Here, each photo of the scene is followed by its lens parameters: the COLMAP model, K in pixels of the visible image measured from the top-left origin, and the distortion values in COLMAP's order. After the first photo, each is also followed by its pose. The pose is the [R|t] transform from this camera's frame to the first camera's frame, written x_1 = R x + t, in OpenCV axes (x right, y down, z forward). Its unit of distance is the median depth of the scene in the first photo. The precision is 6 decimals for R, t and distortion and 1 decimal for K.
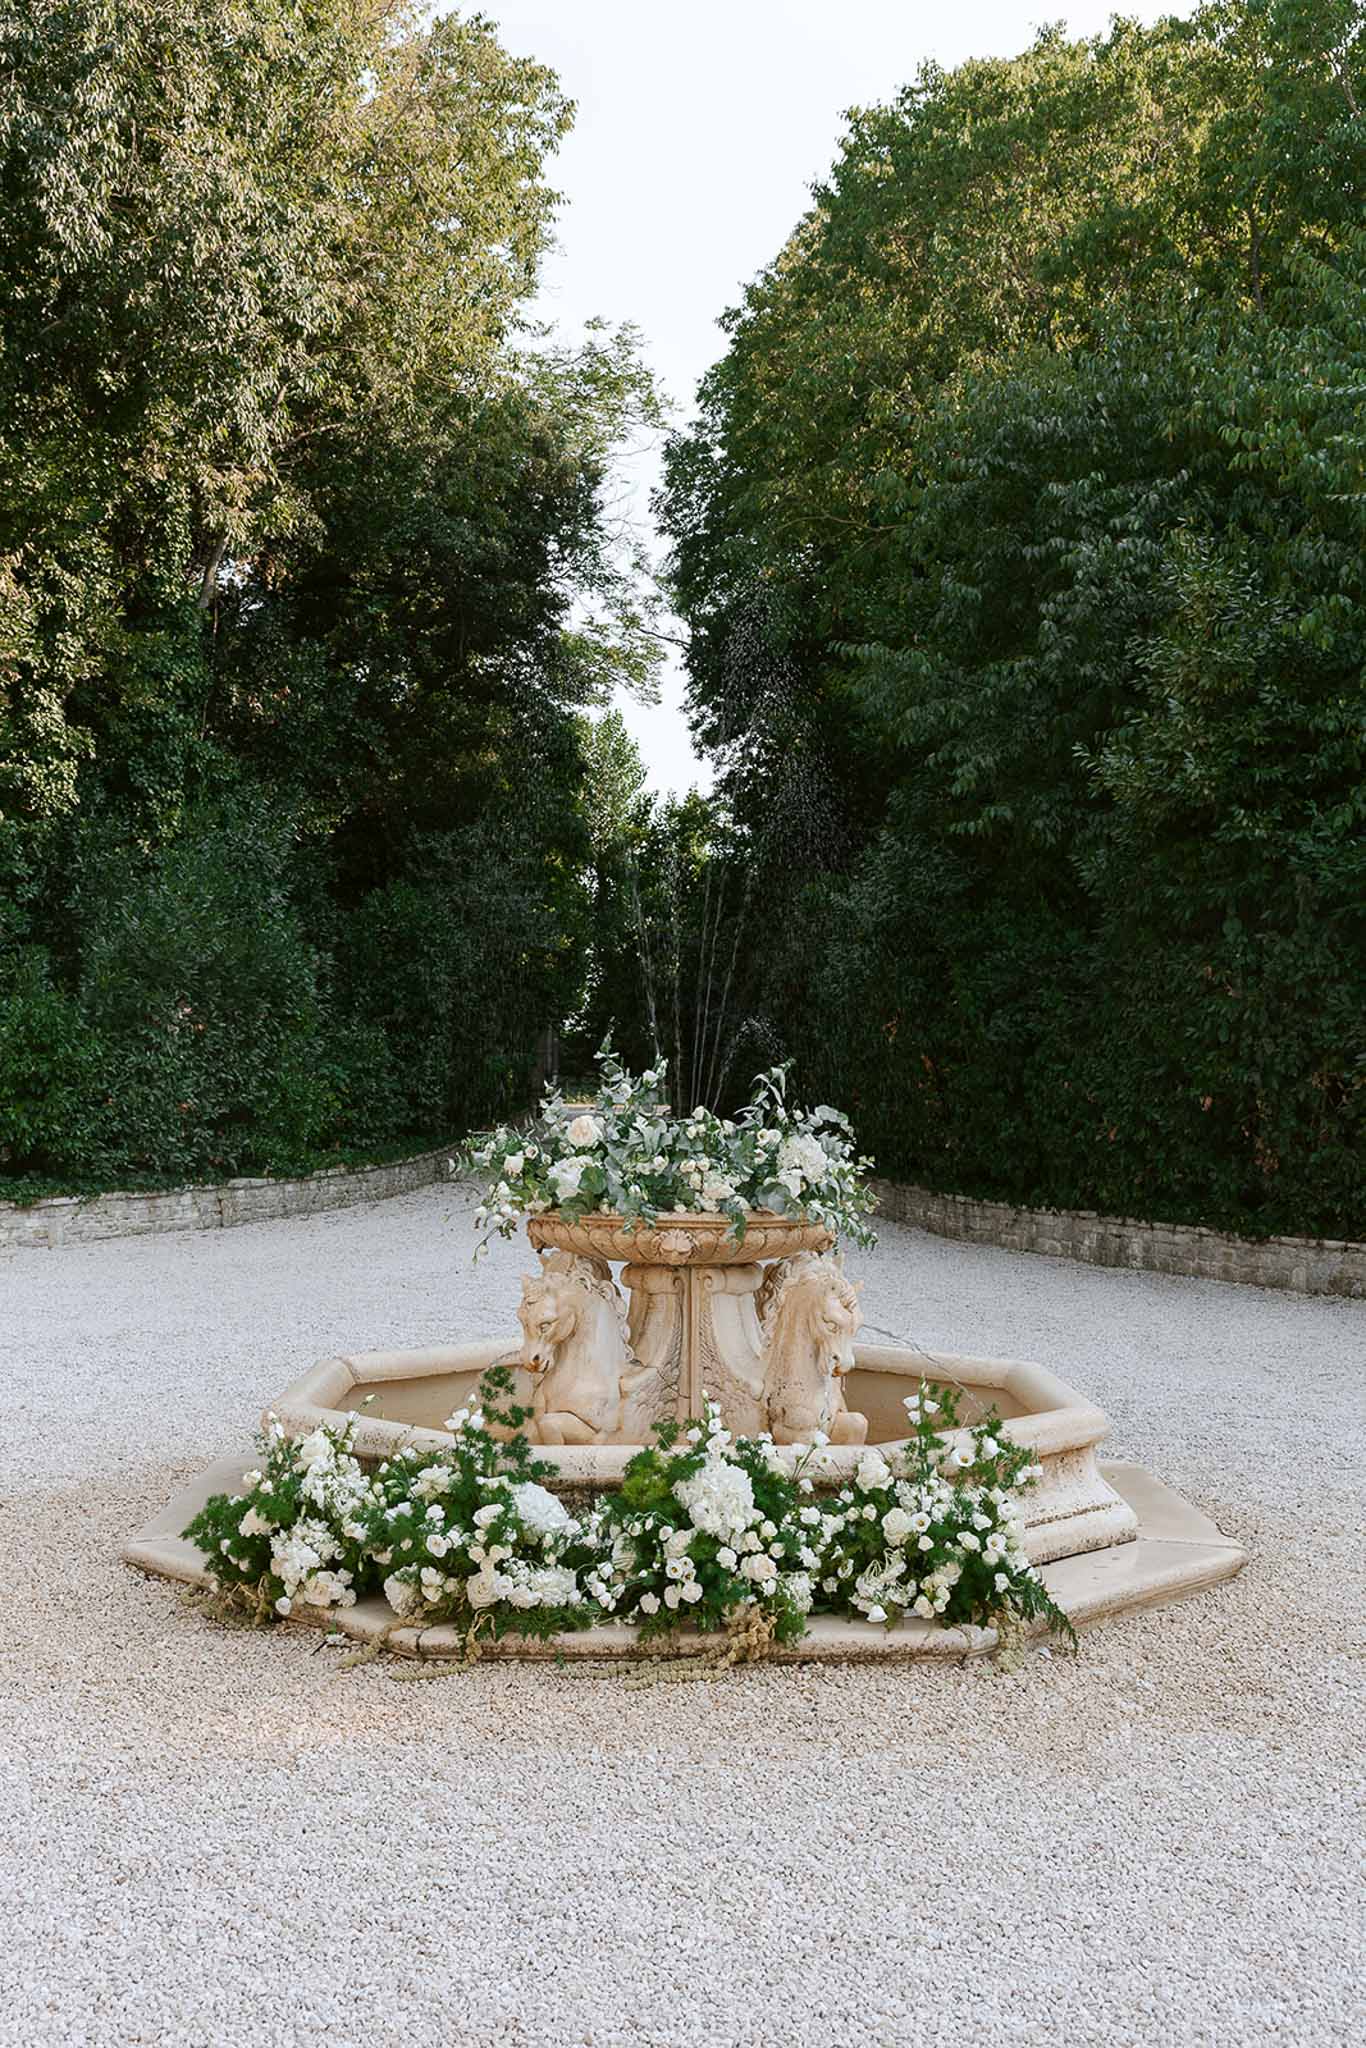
lens RADIAL K [[2088.9, 0, 682.0], [0, 2088.9, 1027.8], [0, 0, 1]] dist [0.004967, 0.000000]
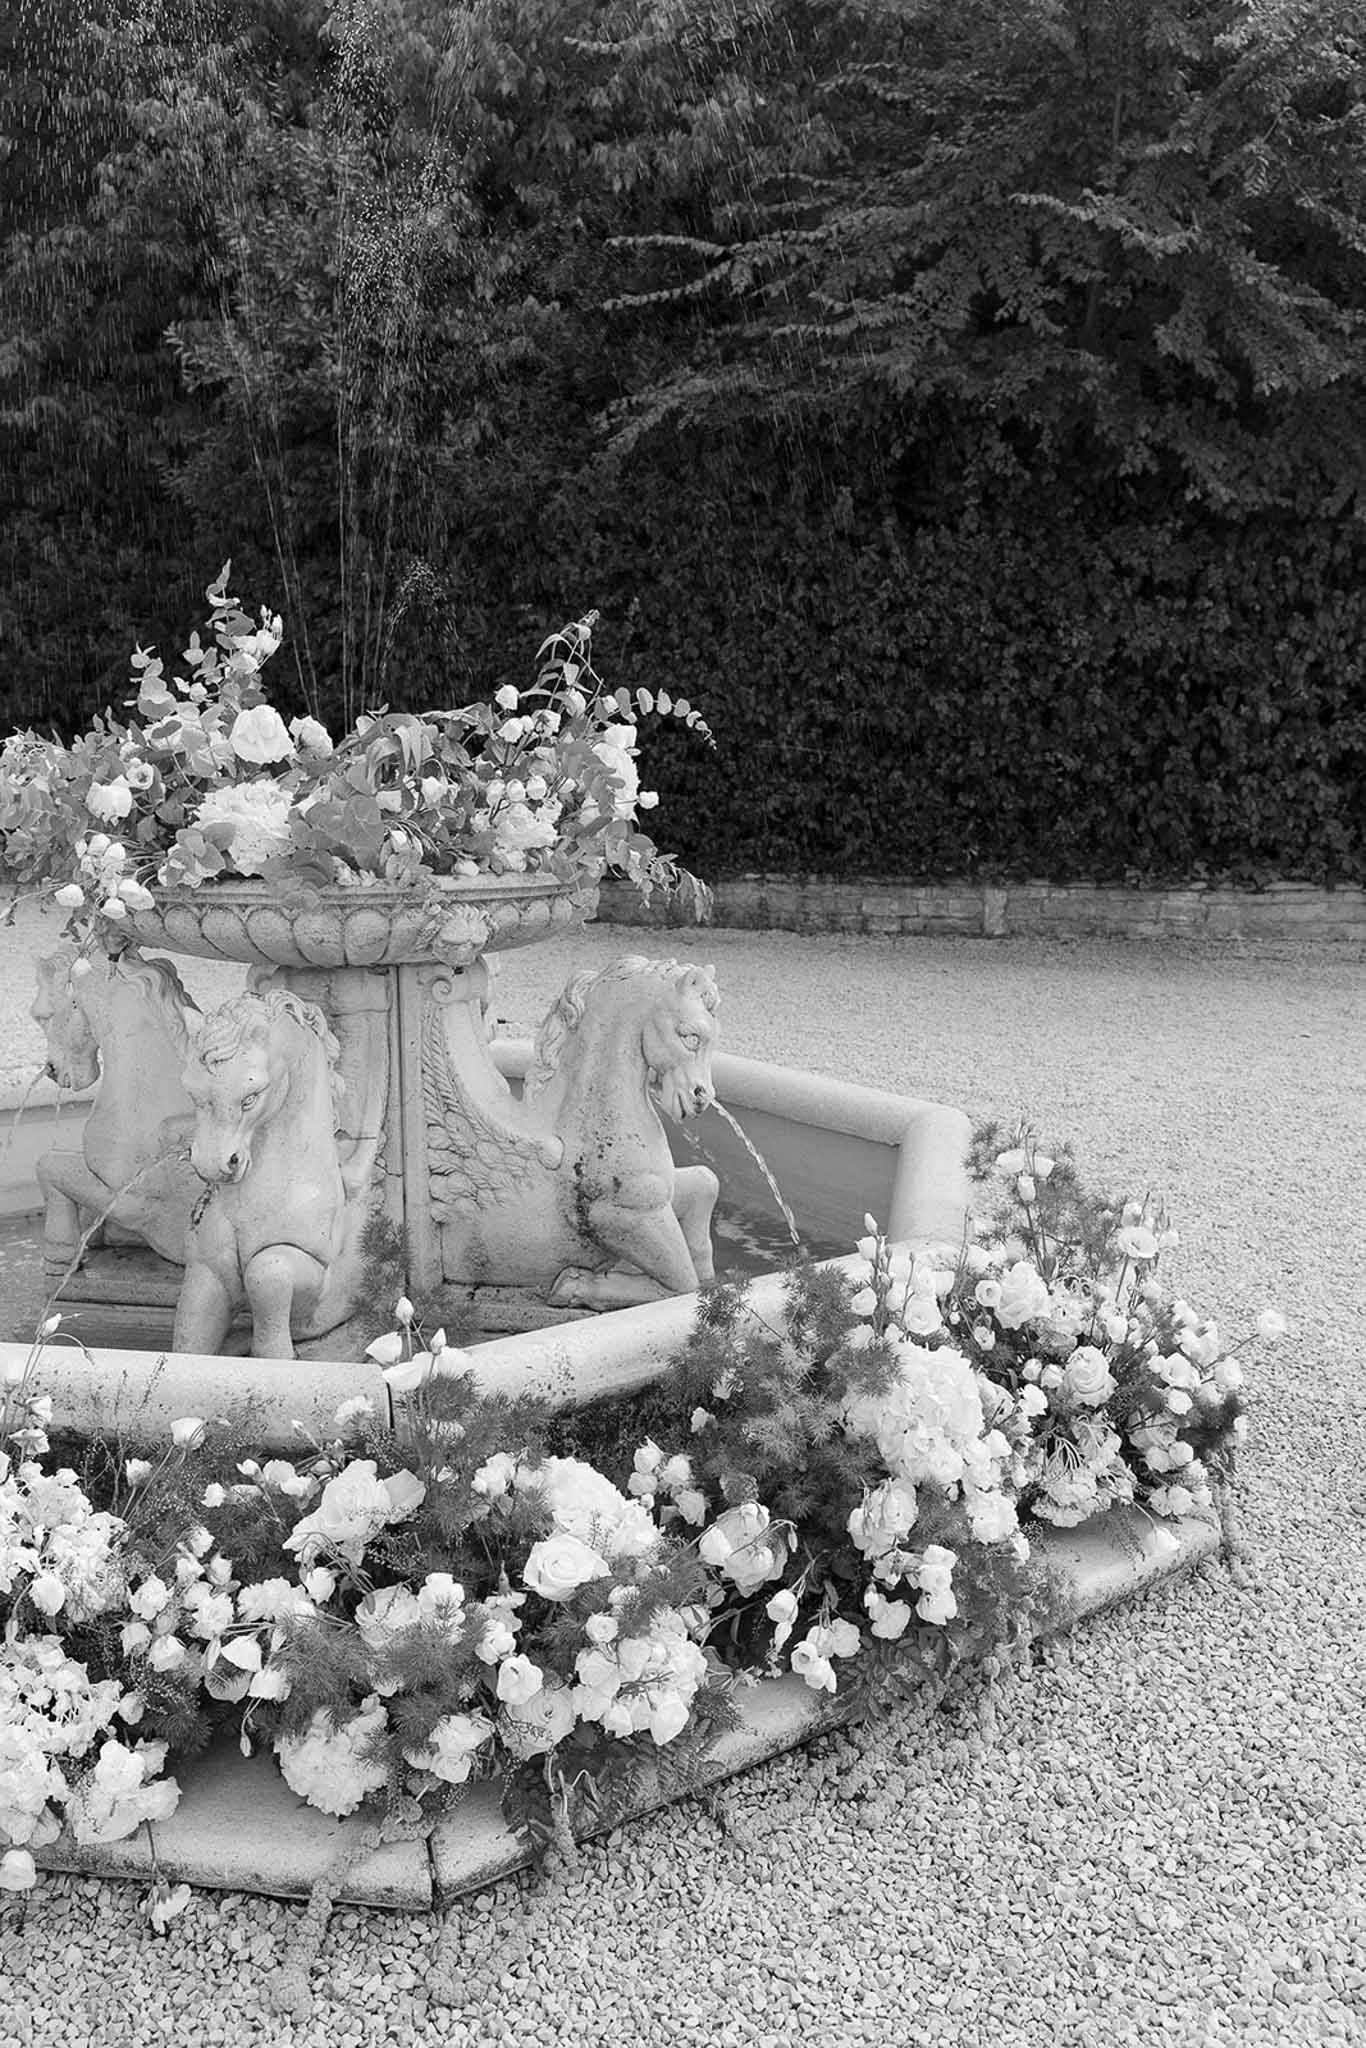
lens RADIAL K [[1721.7, 0, 690.7], [0, 1721.7, 1026.3], [0, 0, 1]] dist [0.005466, -0.016805]
pose [[0.812521, -0.107356, 0.572961, -0.217554], [-0.006994, 0.981029, 0.193735, 0.036269], [-0.582890, -0.161421, 0.796356, 0.565361]]
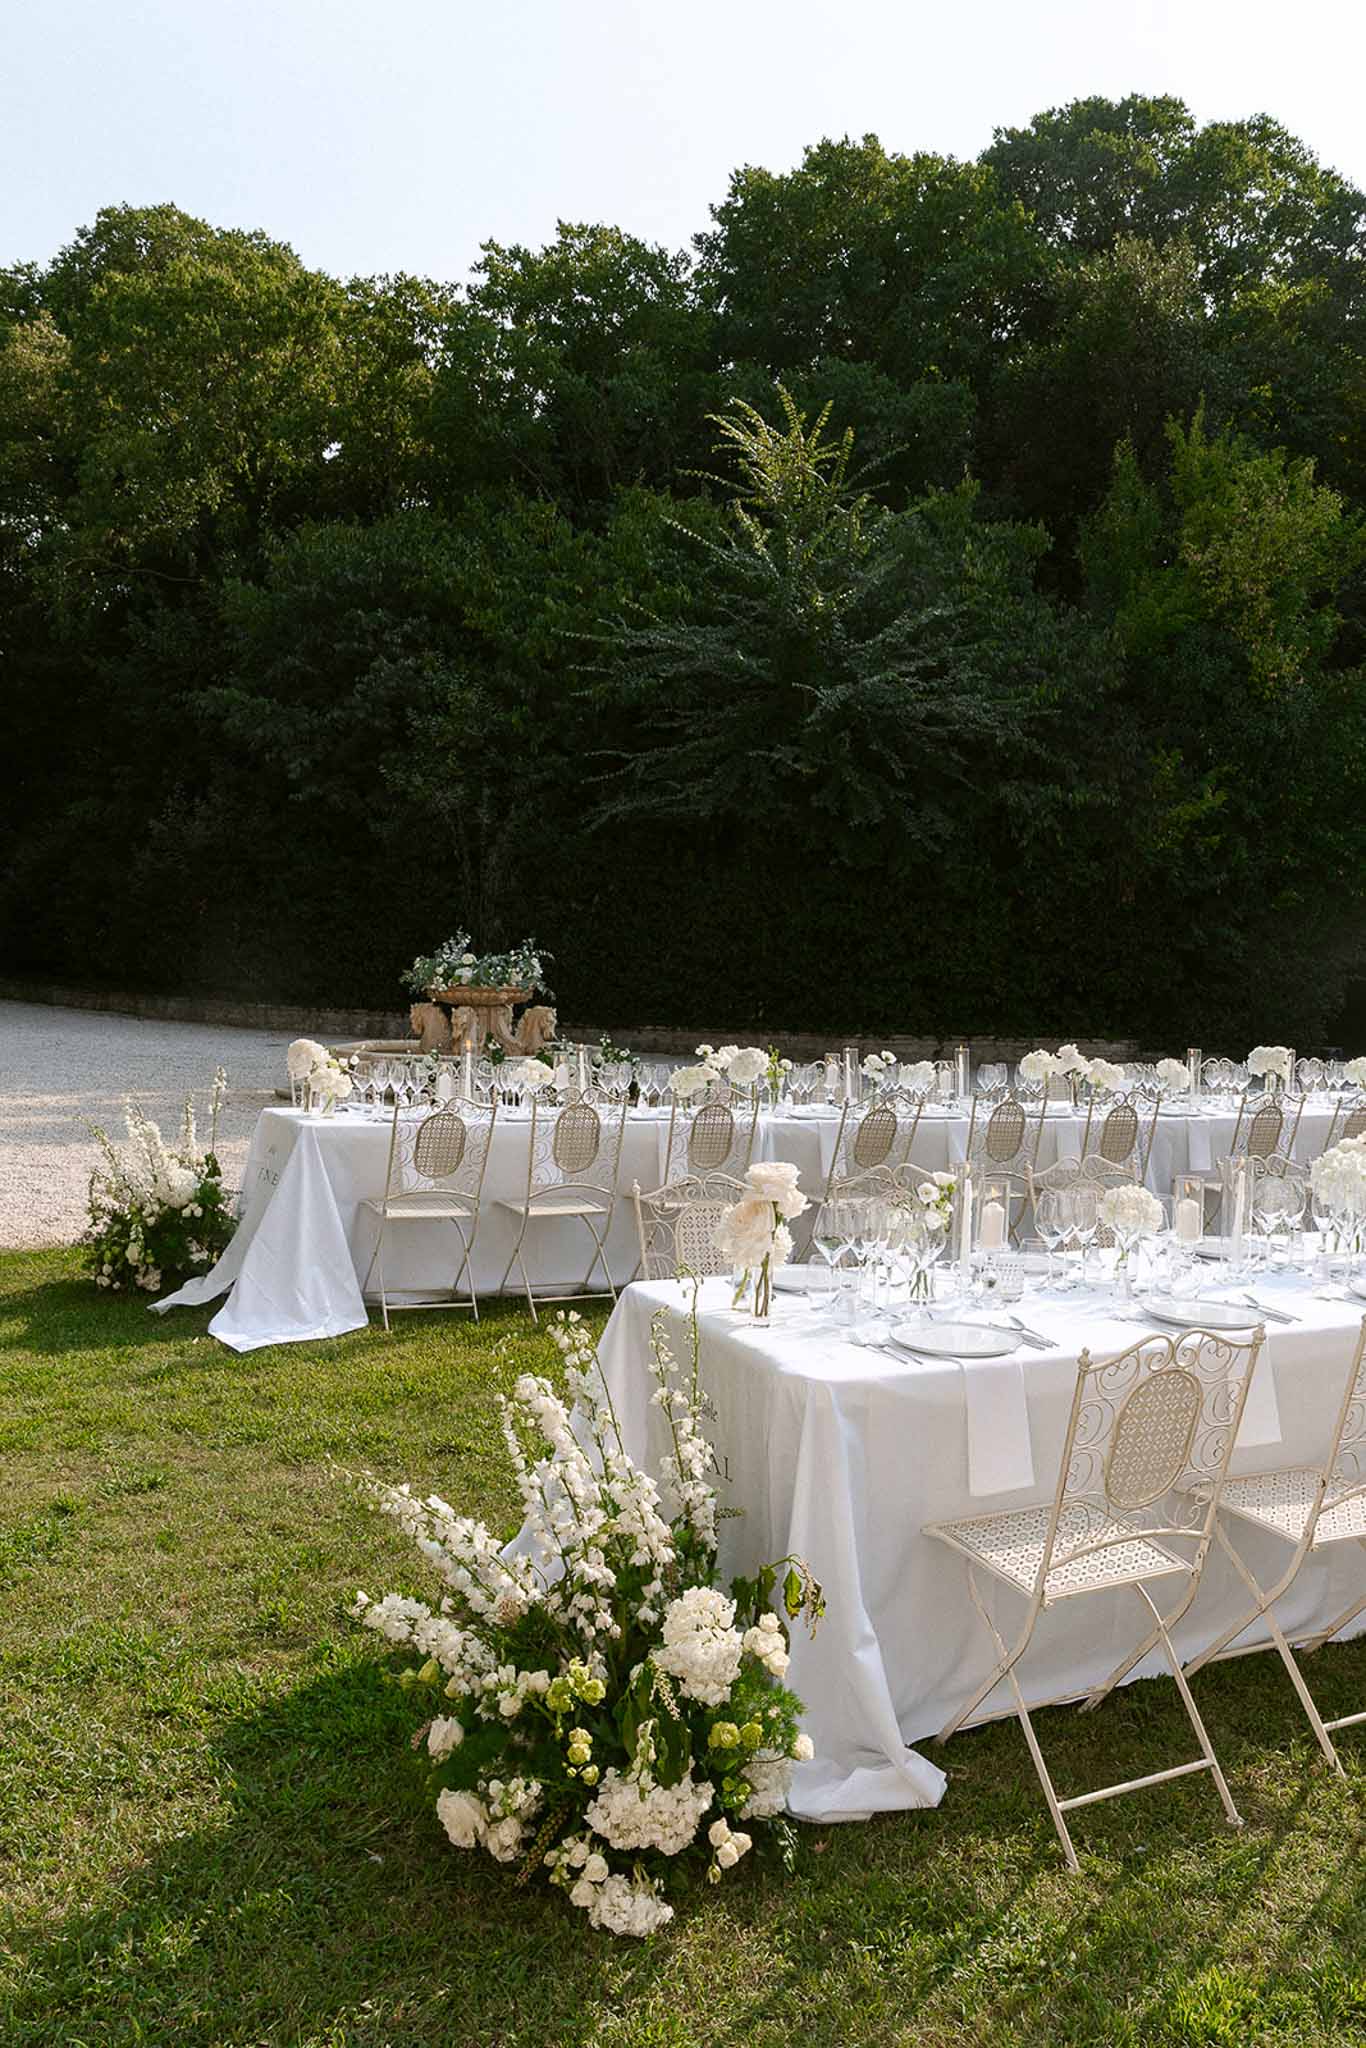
lens RADIAL K [[1606.8, 0, 686.9], [0, 1606.8, 1009.4], [0, 0, 1]] dist [-0.013693, -0.000492]
pose [[0.830270, -0.009178, 0.557286, -1.013649], [-0.029825, 0.997700, 0.060866, -0.023805], [-0.556563, -0.067156, 0.828087, -0.982777]]
